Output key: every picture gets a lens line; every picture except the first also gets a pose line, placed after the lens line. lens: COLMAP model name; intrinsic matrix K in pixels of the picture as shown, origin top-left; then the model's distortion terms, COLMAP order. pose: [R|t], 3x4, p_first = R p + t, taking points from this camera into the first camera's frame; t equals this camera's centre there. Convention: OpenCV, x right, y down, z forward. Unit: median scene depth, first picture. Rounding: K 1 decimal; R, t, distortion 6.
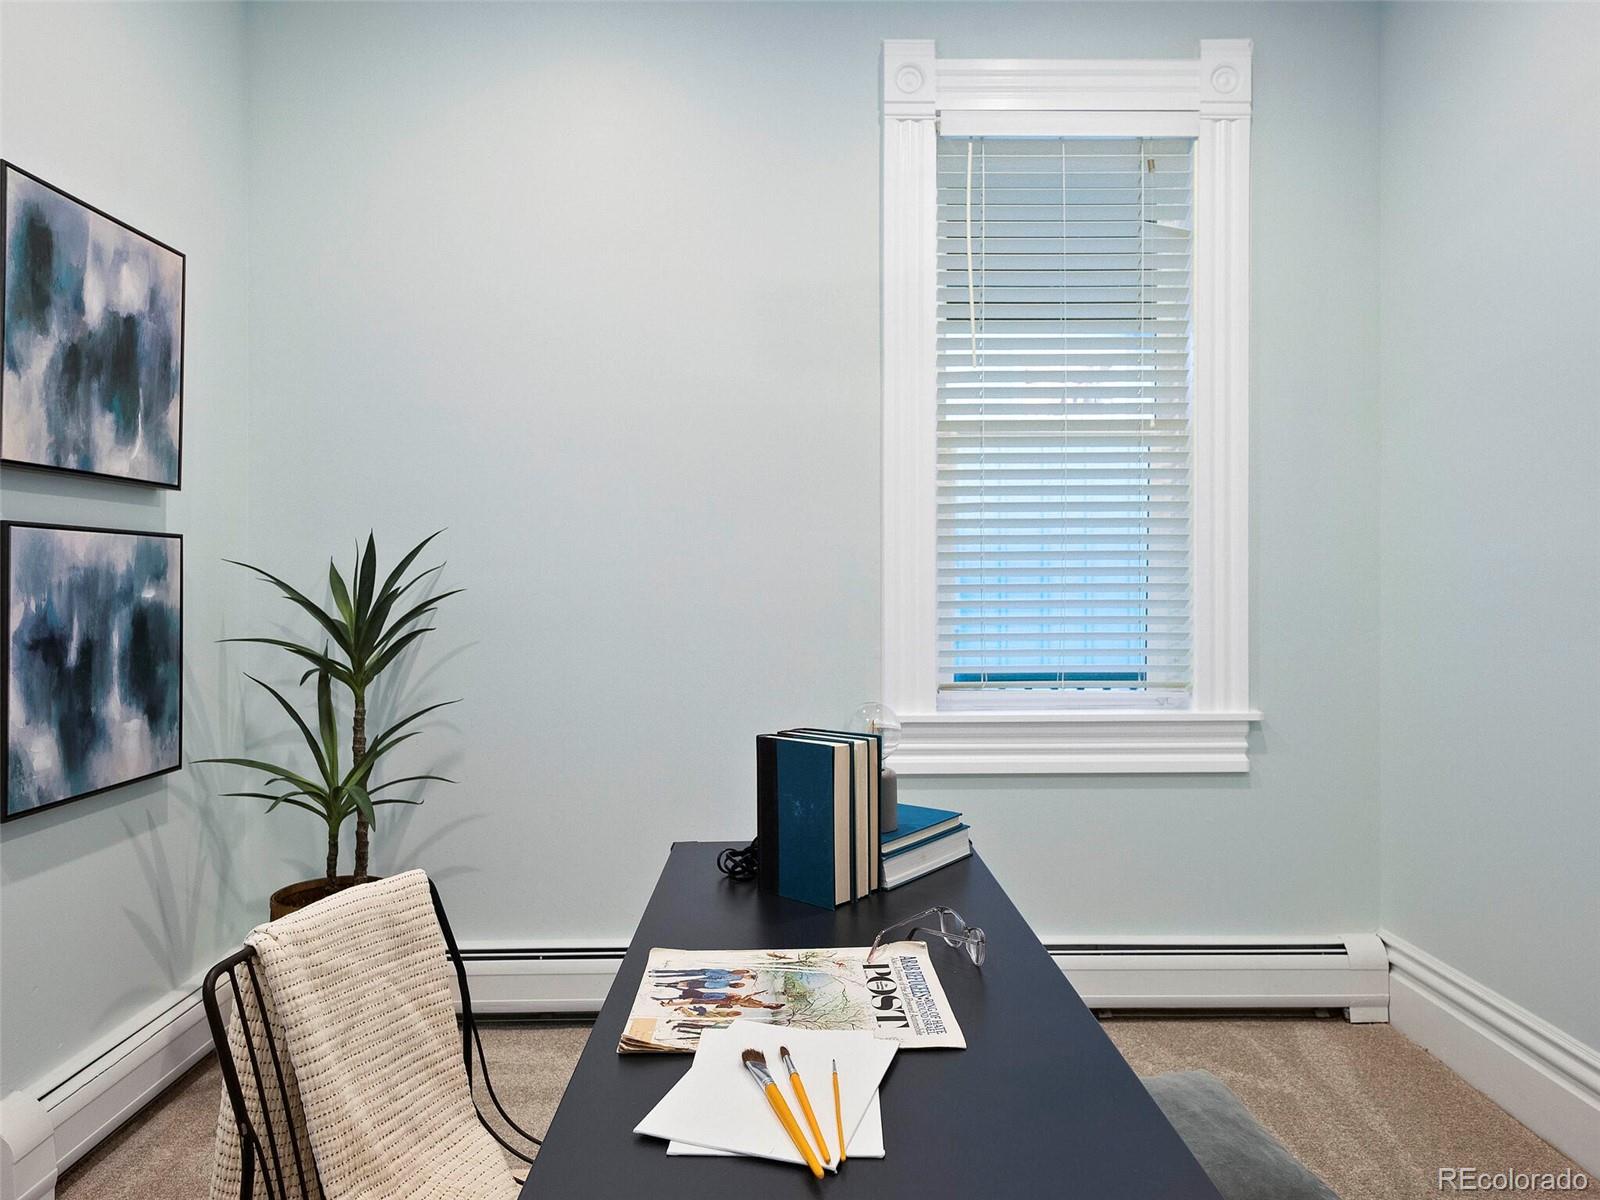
lens RADIAL K [[1028.2, 0, 797.9], [0, 1028.2, 596.3], [0, 0, 1]] dist [-0.005367, -0.001868]
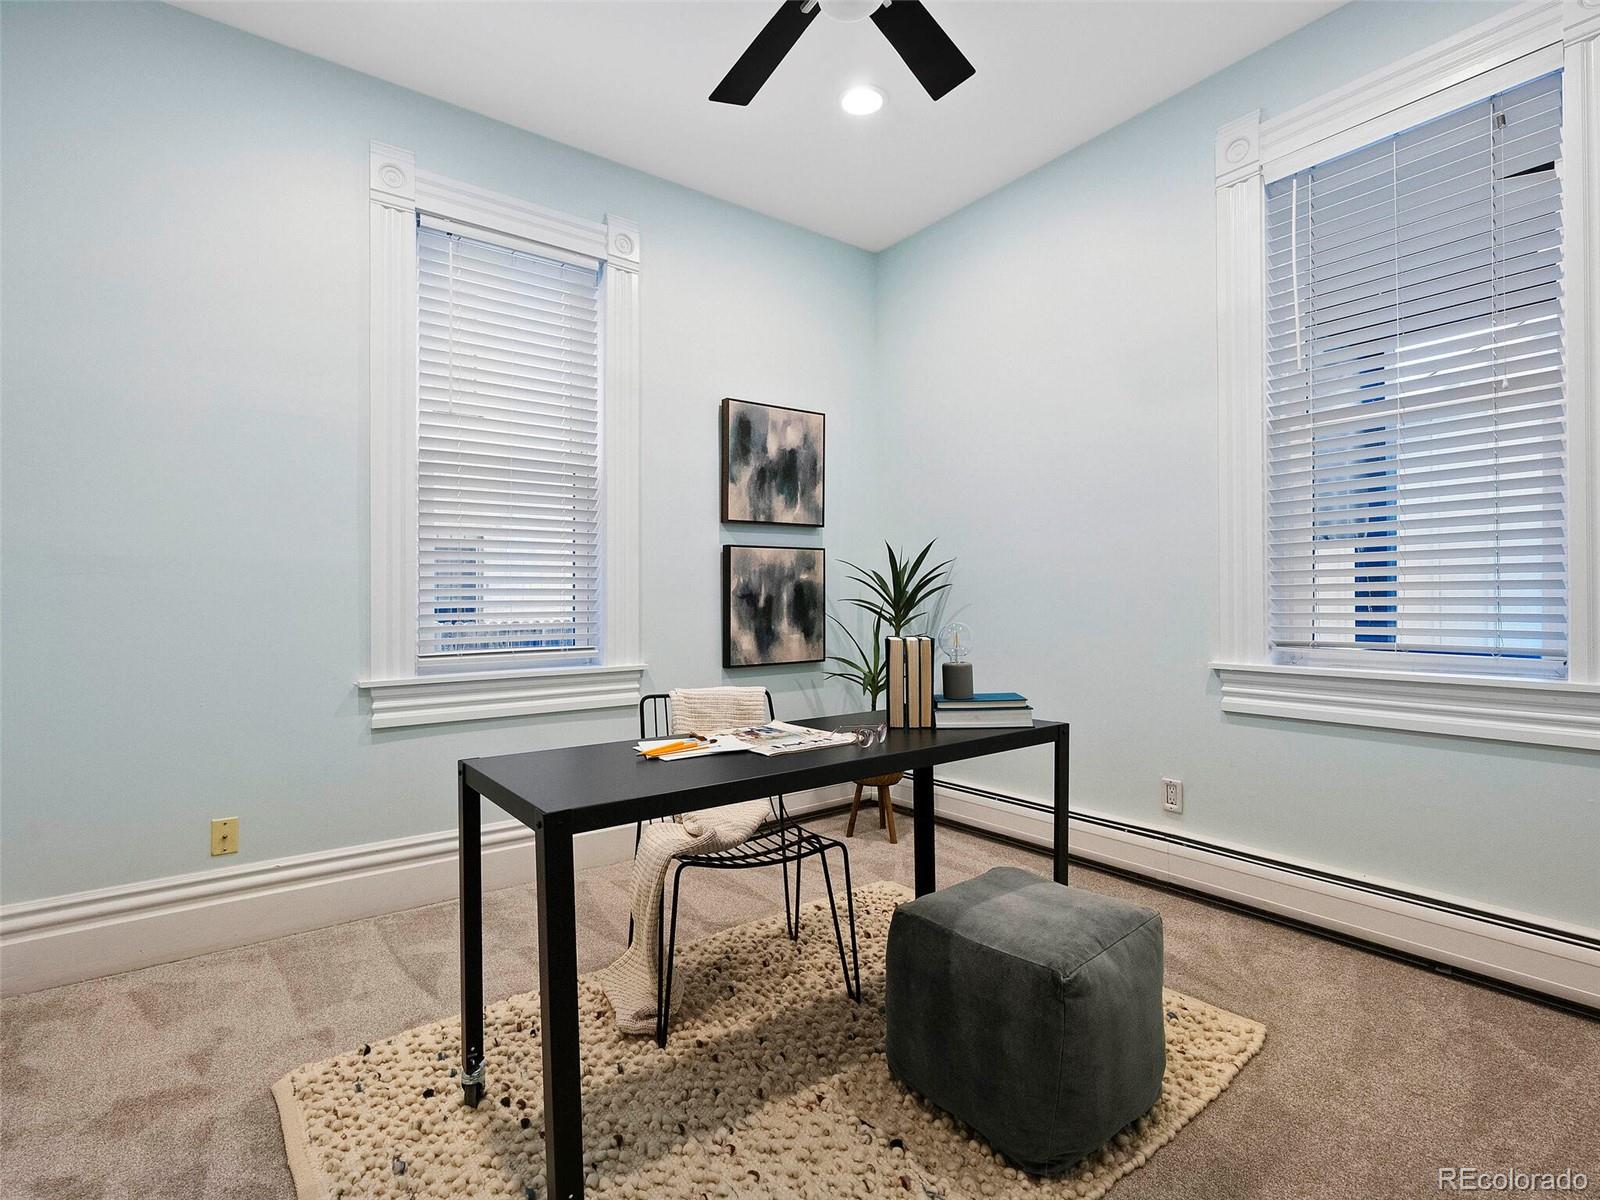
lens RADIAL K [[770.3, 0, 799.5], [0, 770.3, 598.9], [0, 0, 1]] dist [0.002368, -0.001681]
pose [[0.598866, -0.001636, -0.800847, 0.674345], [-0.001424, 0.999994, -0.003107, 0.051176], [0.800848, 0.003001, 0.598860, 0.027978]]
